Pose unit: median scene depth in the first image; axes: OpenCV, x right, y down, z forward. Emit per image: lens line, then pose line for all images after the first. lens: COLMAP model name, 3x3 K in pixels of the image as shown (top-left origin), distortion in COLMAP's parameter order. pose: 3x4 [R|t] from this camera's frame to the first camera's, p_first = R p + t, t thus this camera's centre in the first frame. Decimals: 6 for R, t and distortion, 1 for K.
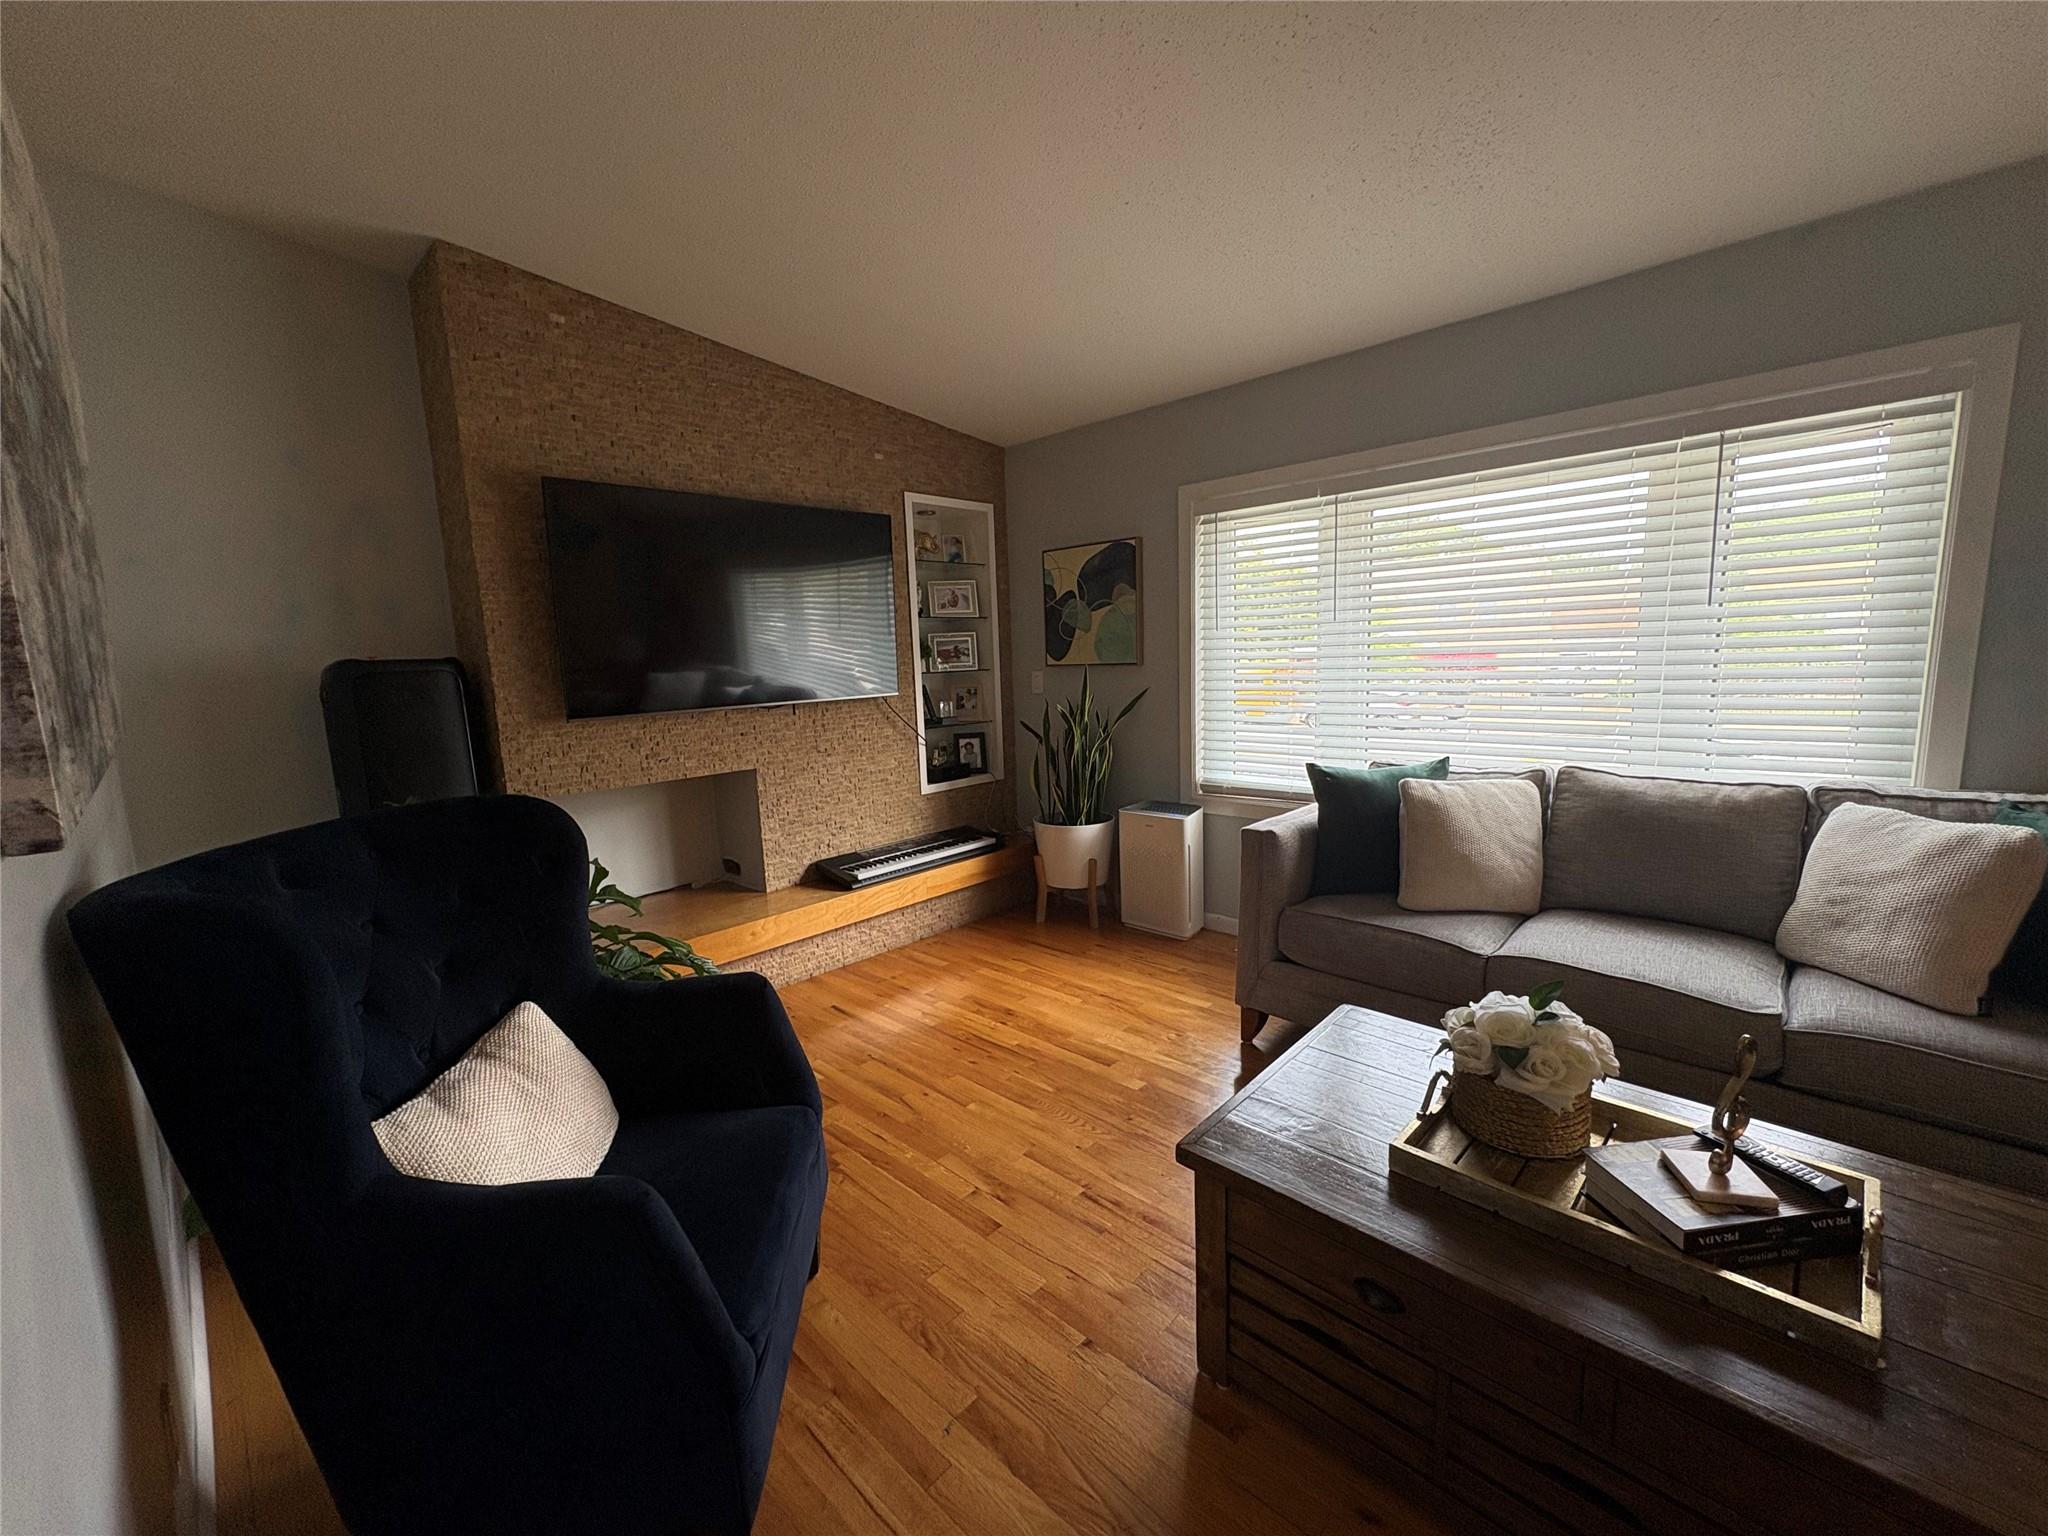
lens RADIAL K [[814.5, 0, 1022.9], [0, 814.5, 770.2], [0, 0, 1]] dist [-0.000932, 0.000635]
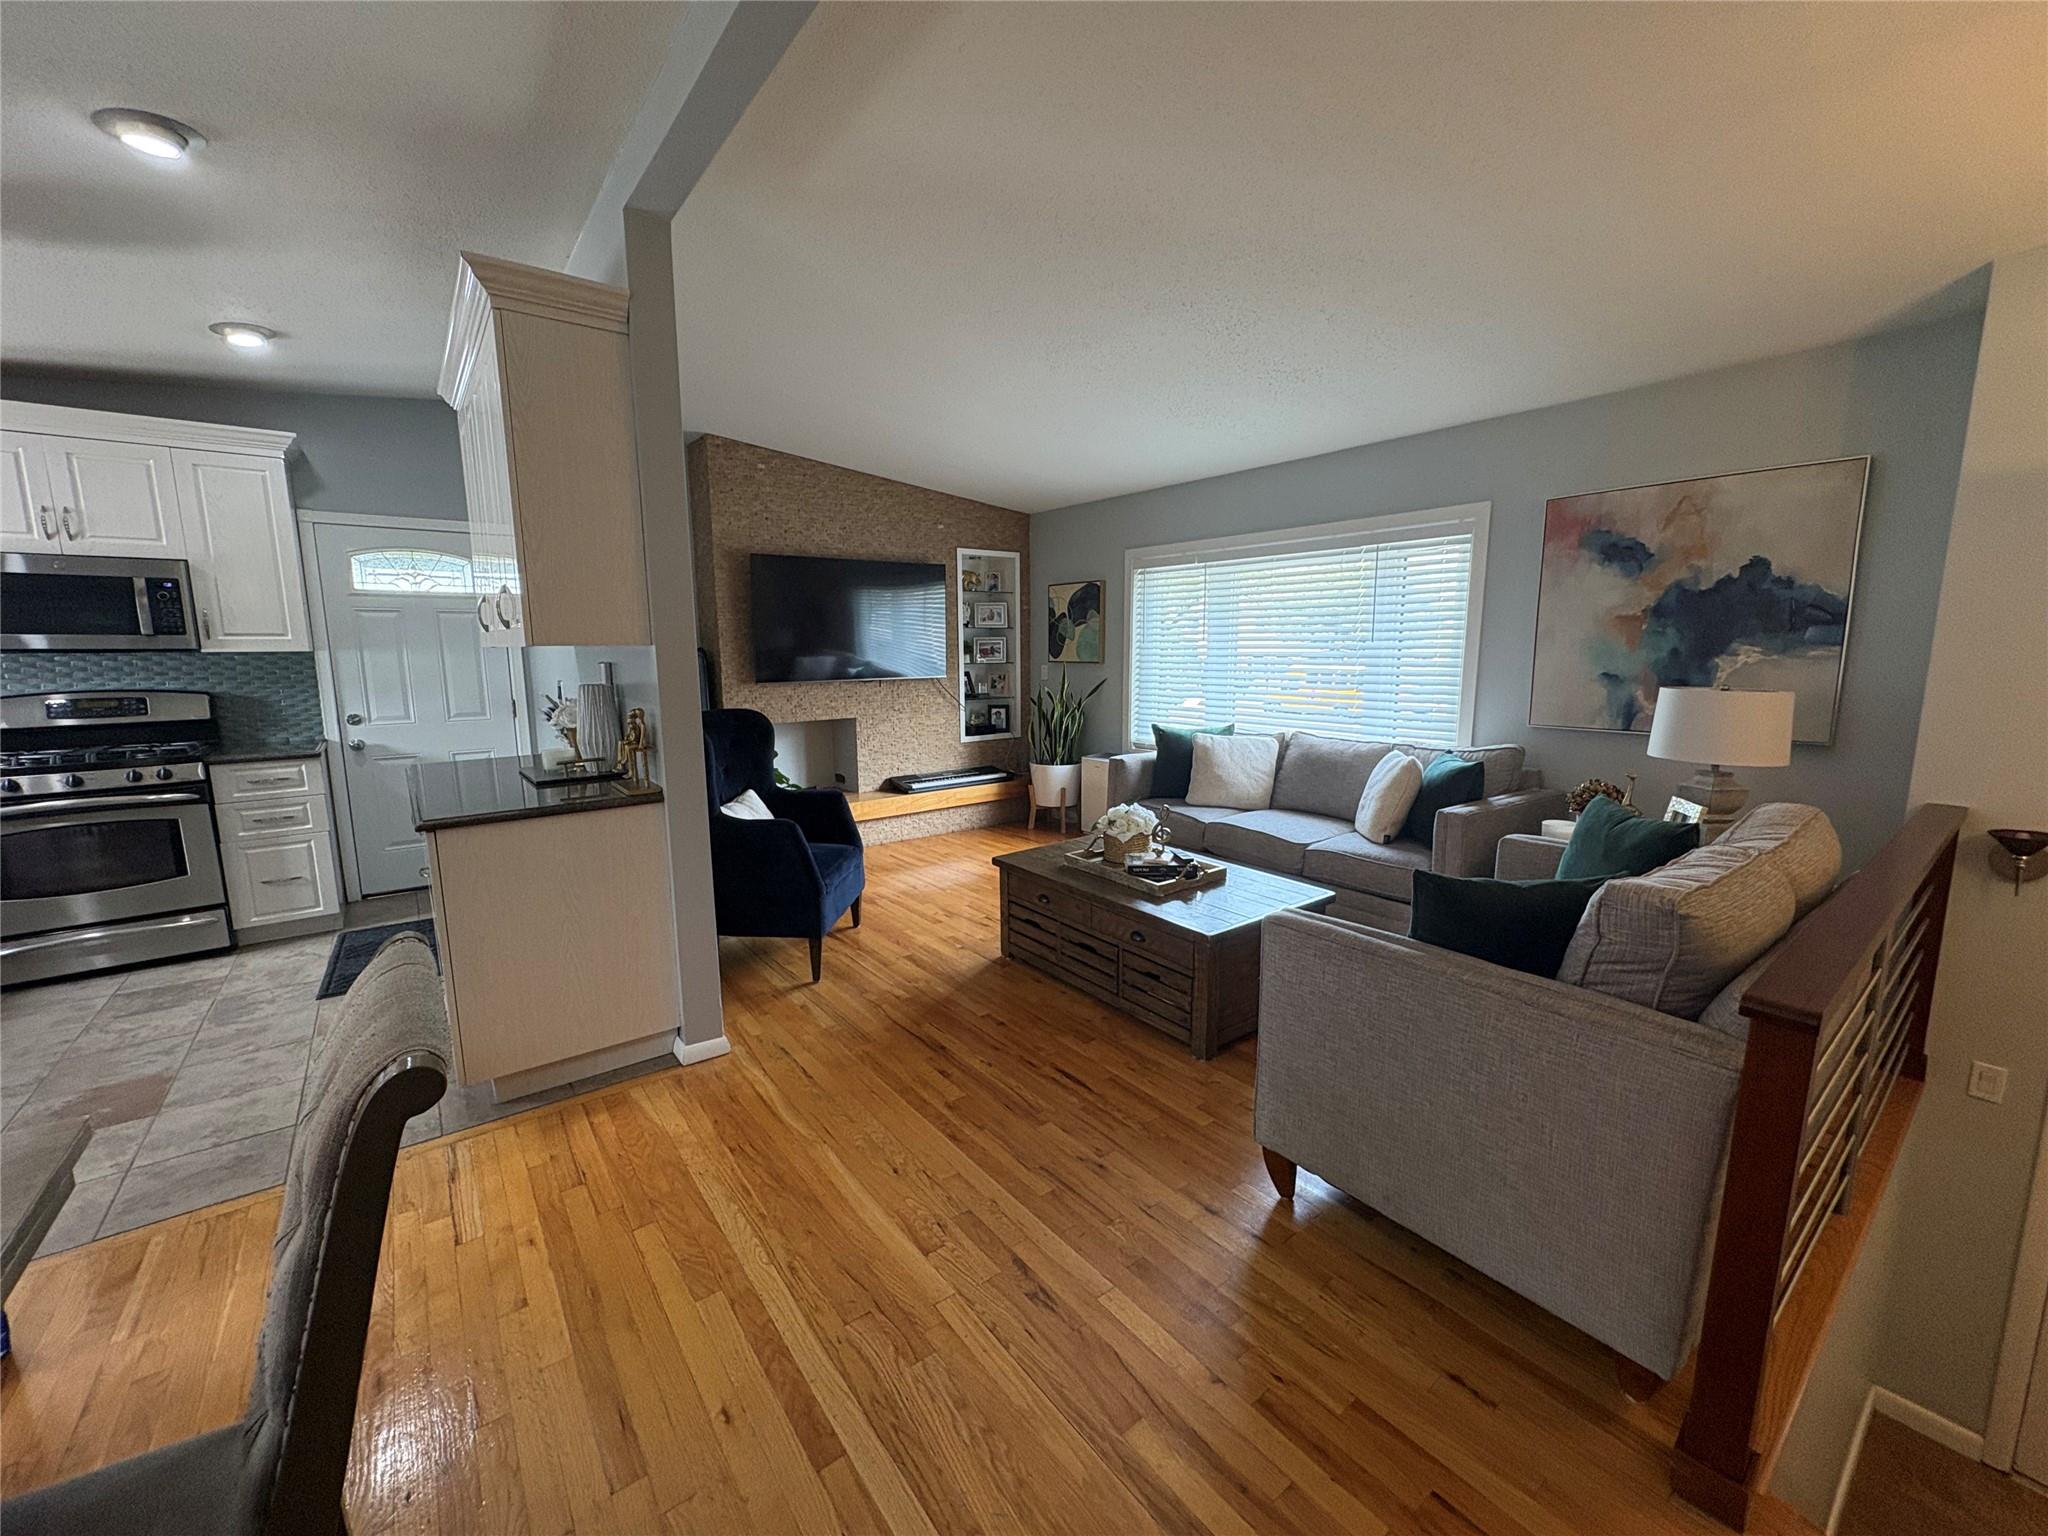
lens RADIAL K [[814.5, 0, 1021.1], [0, 814.5, 770.3], [0, 0, 1]] dist [-0.000932, 0.000635]
pose [[0.987531, 0.053838, -0.147933, 0.339072], [-0.051705, 0.998496, 0.018225, 0.075199], [0.148691, -0.010349, 0.988830, -0.787738]]
